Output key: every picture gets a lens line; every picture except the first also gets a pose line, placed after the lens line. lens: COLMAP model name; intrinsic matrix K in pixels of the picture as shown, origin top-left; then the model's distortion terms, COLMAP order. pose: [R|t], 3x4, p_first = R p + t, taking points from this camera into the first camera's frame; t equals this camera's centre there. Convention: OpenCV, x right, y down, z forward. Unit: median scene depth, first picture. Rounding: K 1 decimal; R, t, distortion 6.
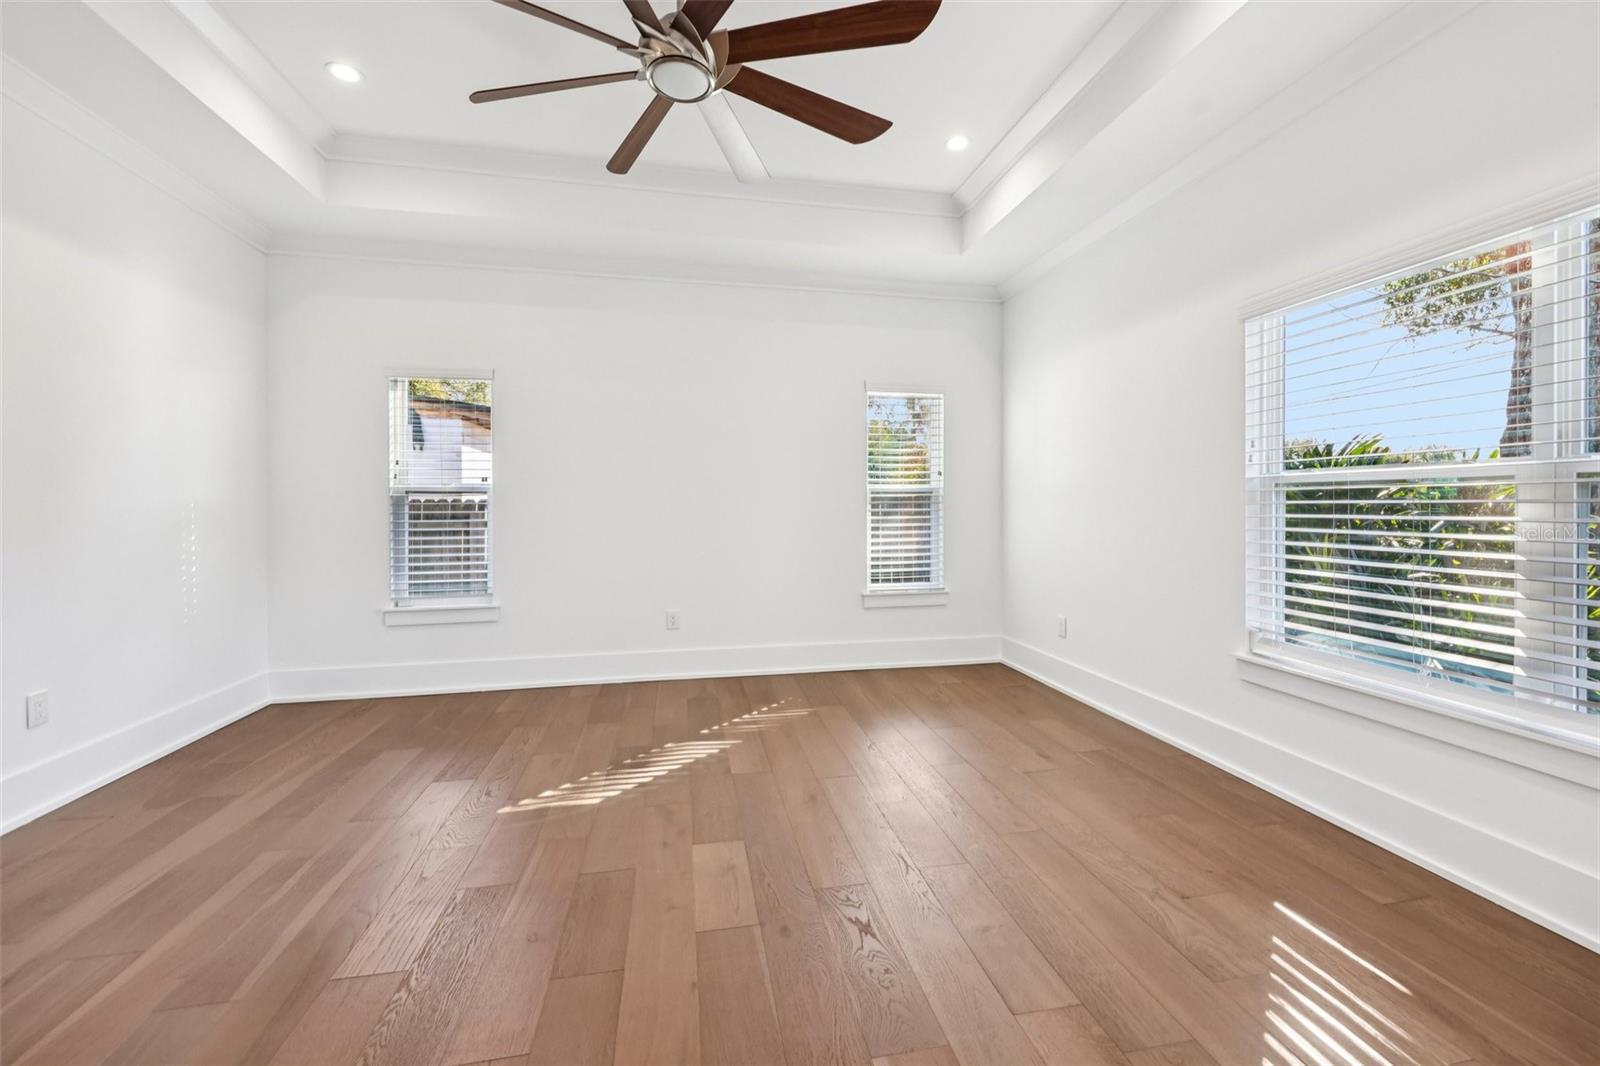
lens RADIAL K [[642.5, 0, 798.7], [0, 642.5, 505.9], [0, 0, 1]] dist [0.011021, -0.000187]
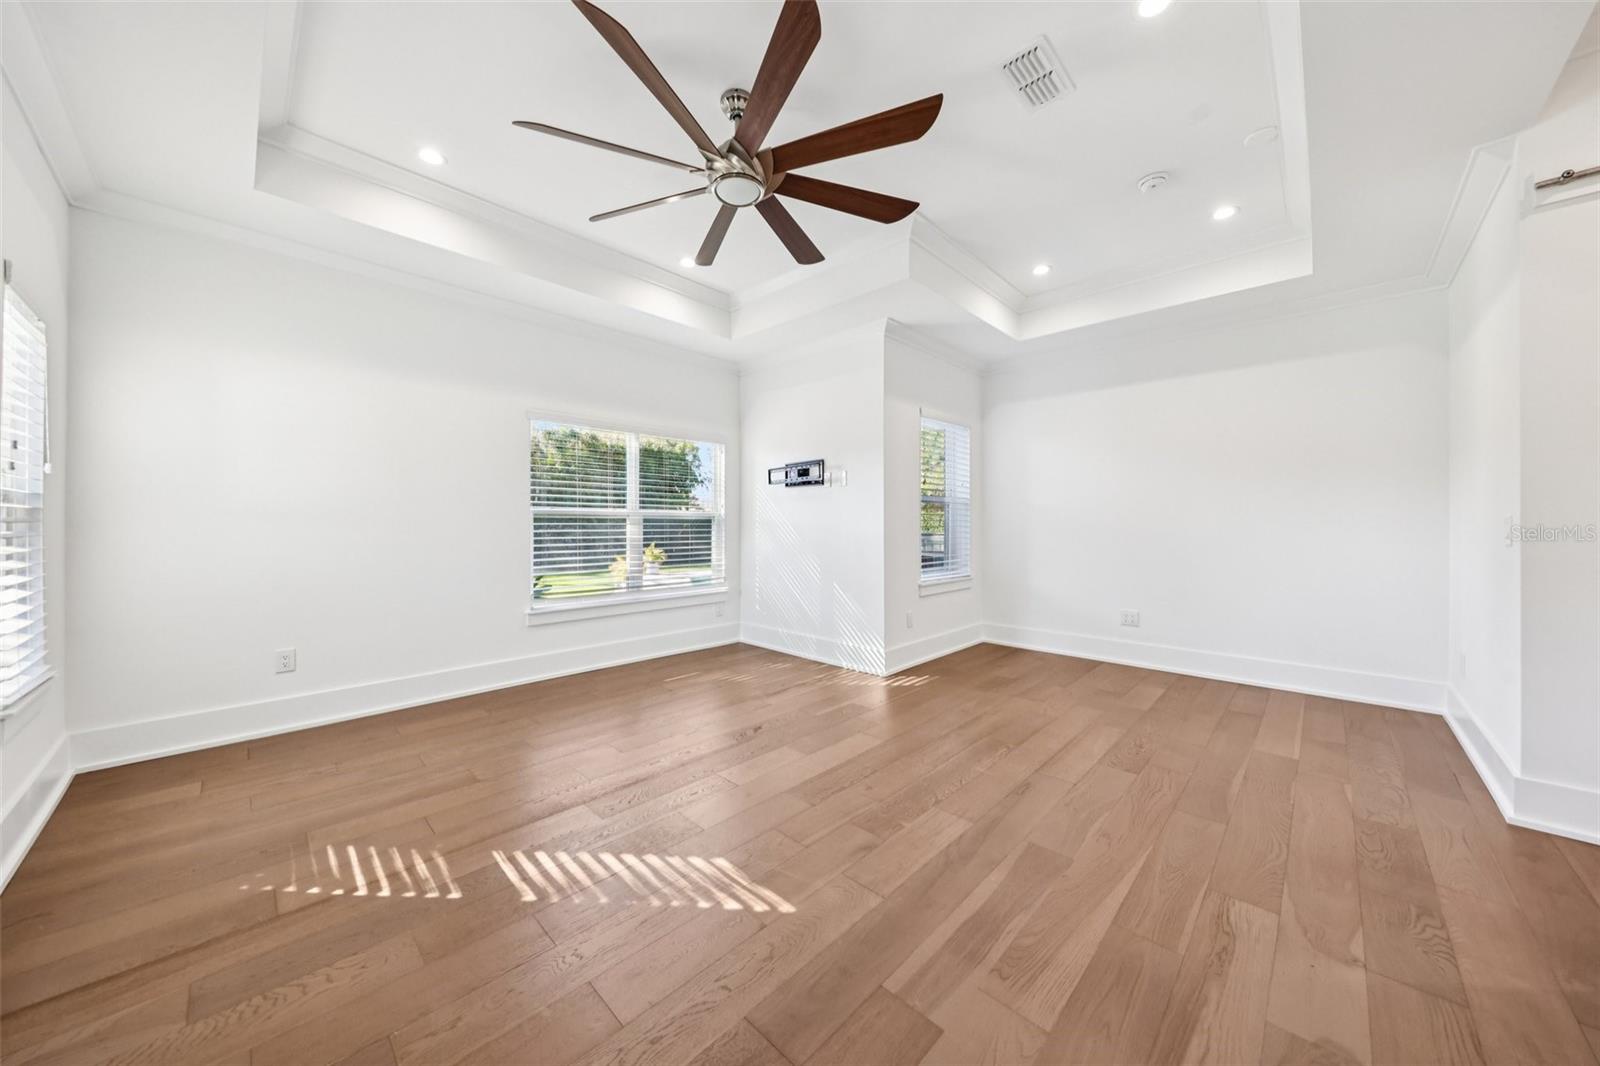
lens RADIAL K [[549.0, 0, 798.0], [0, 549.0, 524.1], [0, 0, 1]] dist [0.007448, -0.000161]
pose [[-0.579840, 0.002339, 0.814727, -0.899382], [0.002484, 0.999996, -0.001103, -0.002511], [-0.814727, 0.001384, -0.579844, 1.219530]]
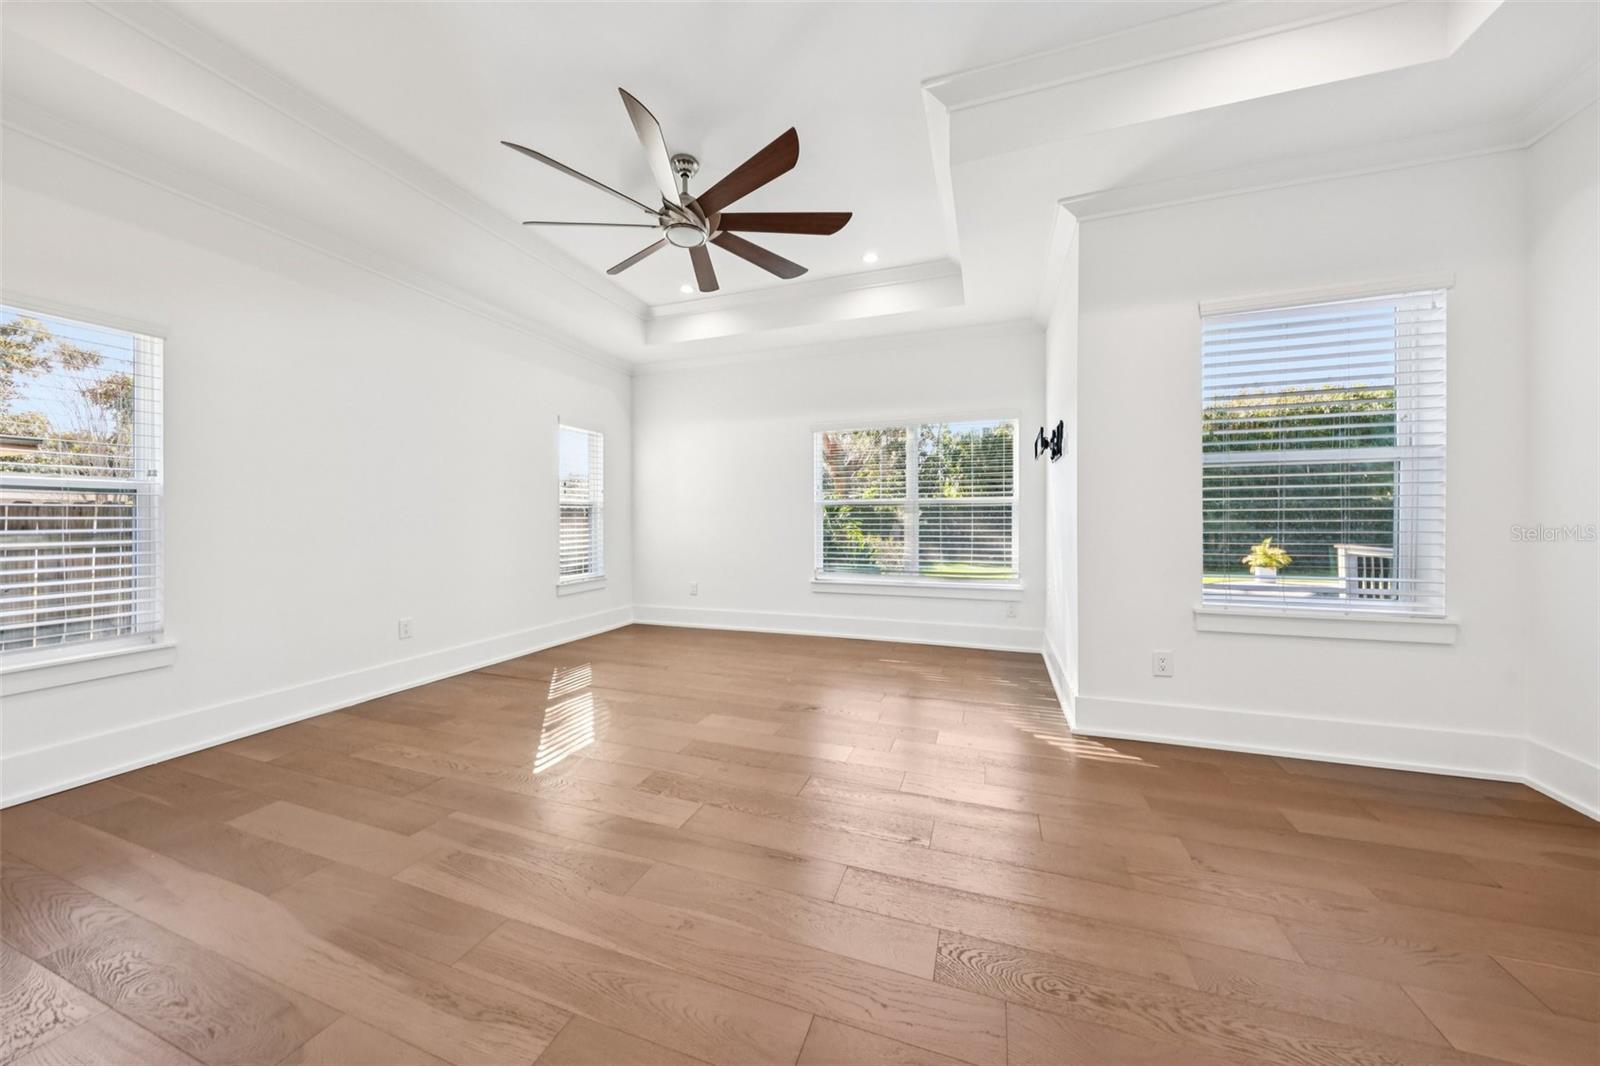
lens RADIAL K [[549.0, 0, 798.0], [0, 549.0, 524.1], [0, 0, 1]] dist [0.007448, -0.000161]
pose [[0.510493, -0.006526, 0.859857, -0.941308], [0.002747, 0.999978, 0.005959, 0.021010], [-0.859878, -0.000681, 0.510499, 0.079166]]
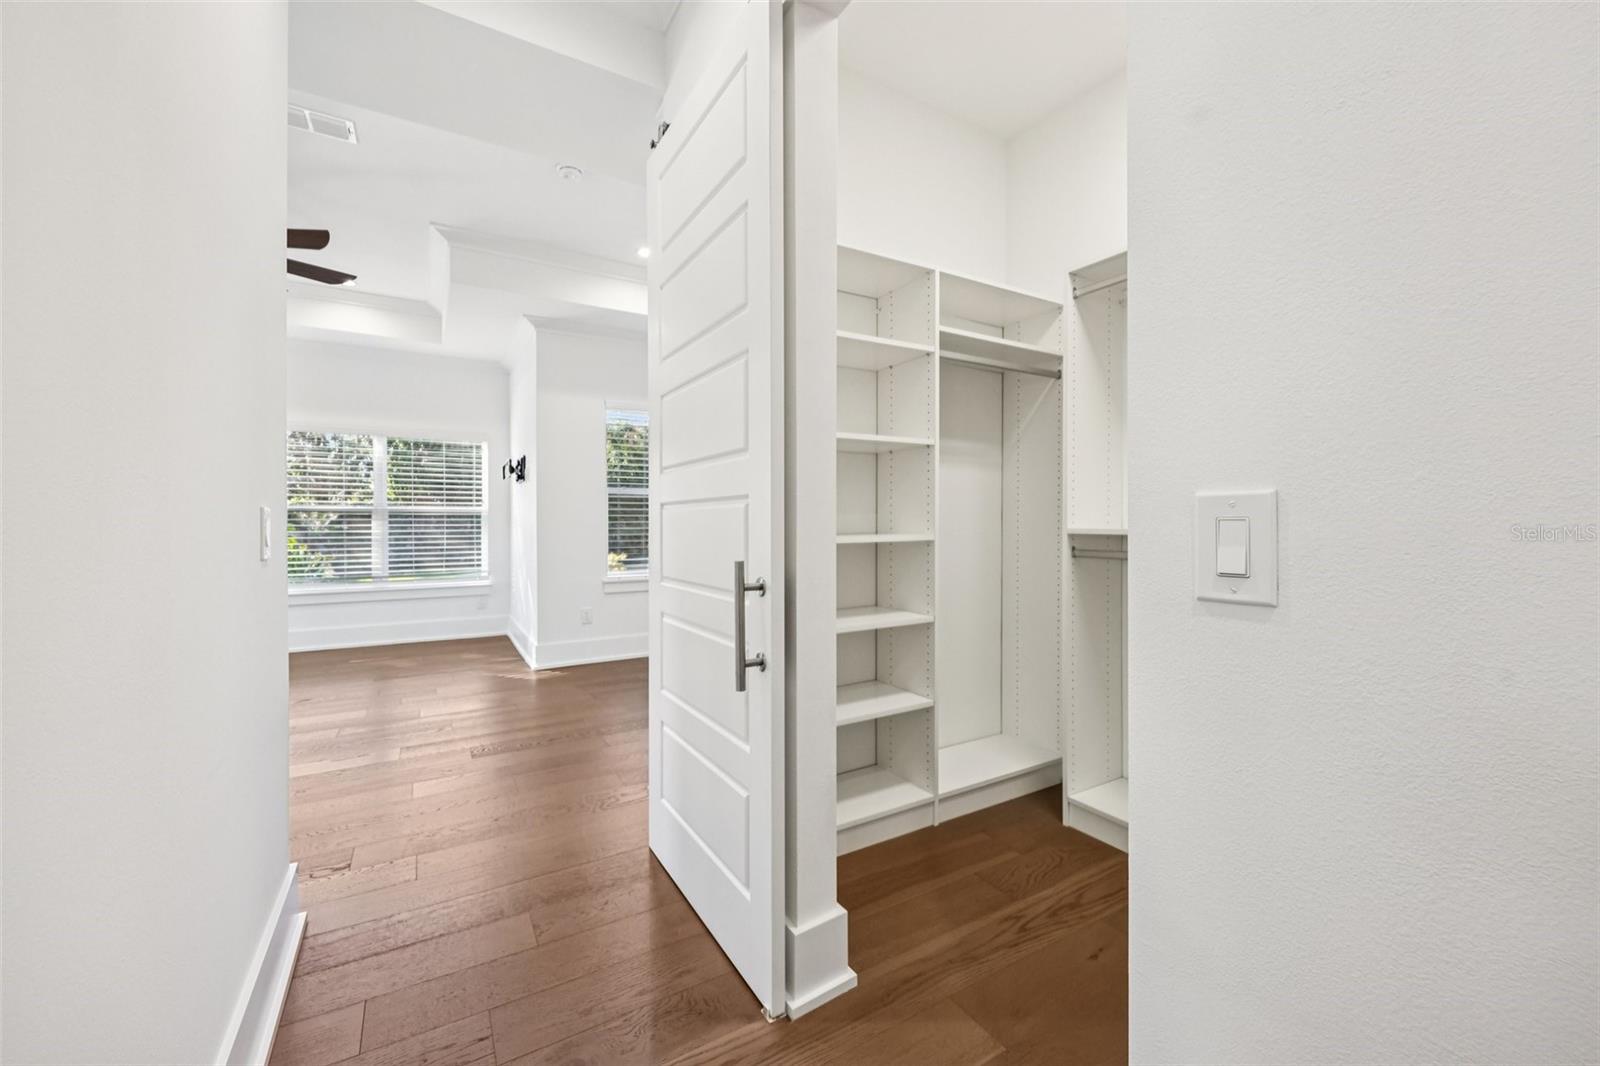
lens RADIAL K [[636.0, 0, 802.8], [0, 636.0, 521.7], [0, 0, 1]] dist [0.001283, -0.000135]
pose [[-0.333105, 0.001241, 0.942889, -1.700561], [0.003709, 0.999993, -0.000006, 0.006506], [-0.942882, 0.003495, -0.333108, 0.045774]]
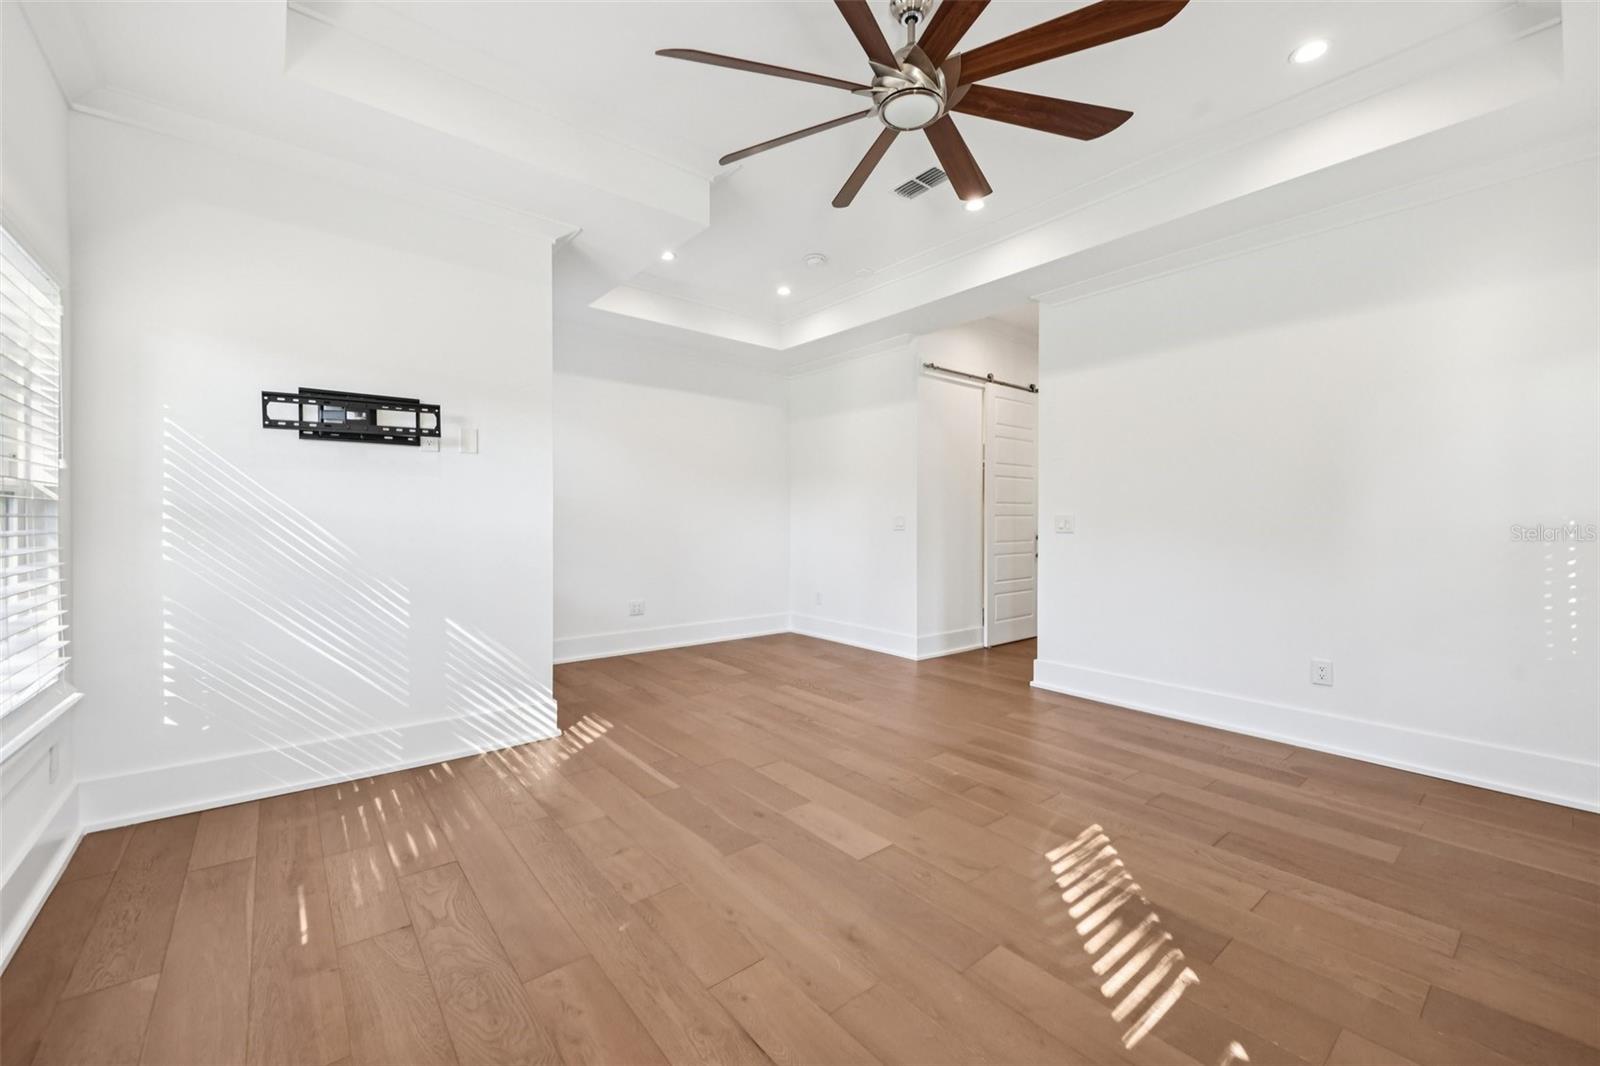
lens RADIAL K [[636.0, 0, 802.8], [0, 636.0, 521.7], [0, 0, 1]] dist [0.001283, -0.000135]
pose [[-0.873658, -0.000227, -0.486541, 0.370184], [-0.004057, 0.999969, 0.006818, -0.005470], [0.486524, 0.007931, -0.873631, 1.440894]]
